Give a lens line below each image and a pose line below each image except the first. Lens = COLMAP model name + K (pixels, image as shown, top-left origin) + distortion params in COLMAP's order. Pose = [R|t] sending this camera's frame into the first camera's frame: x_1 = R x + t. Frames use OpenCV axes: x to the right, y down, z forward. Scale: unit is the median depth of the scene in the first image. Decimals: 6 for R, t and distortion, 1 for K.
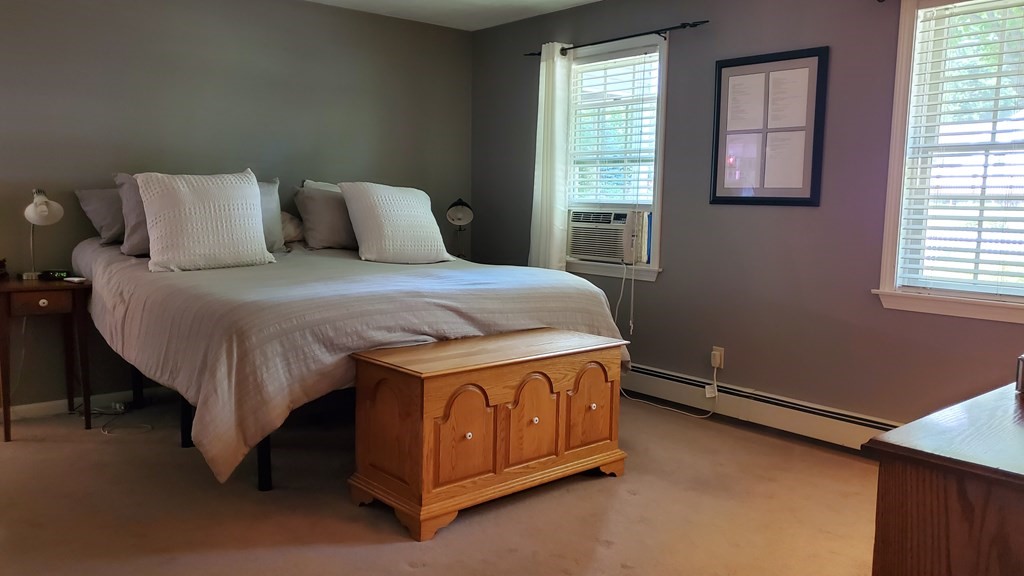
lens RADIAL K [[810.7, 0, 509.4], [0, 810.7, 287.4], [0, 0, 1]] dist [-0.002480, -0.002463]
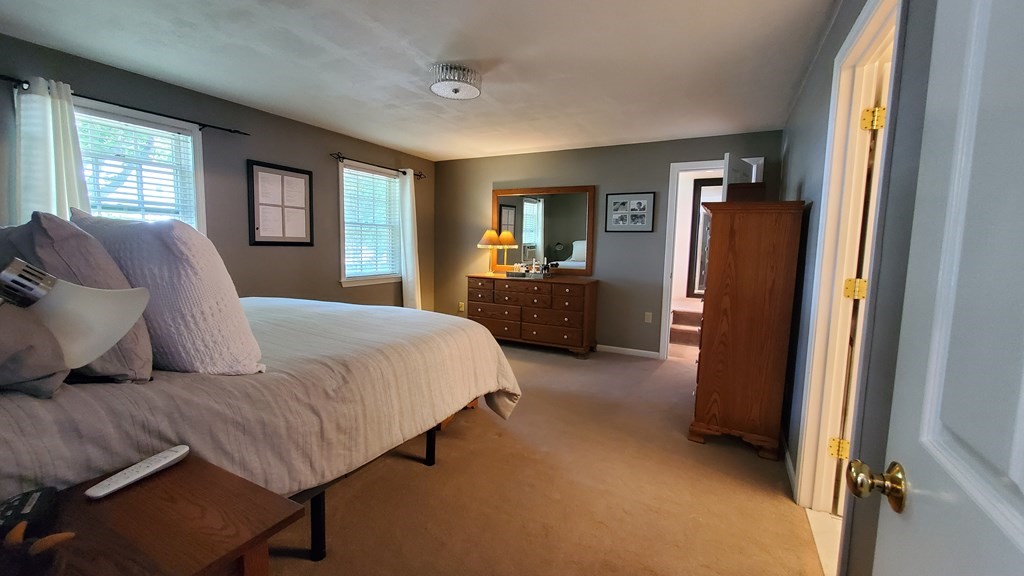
lens RADIAL K [[409.3, 0, 507.3], [0, 409.3, 288.2], [0, 0, 1]] dist [-0.003081, -0.000197]
pose [[-0.365999, -0.107447, 0.924392, -0.776112], [0.089802, 0.984599, 0.150001, -0.101306], [-0.926272, 0.137912, -0.350713, 0.875796]]
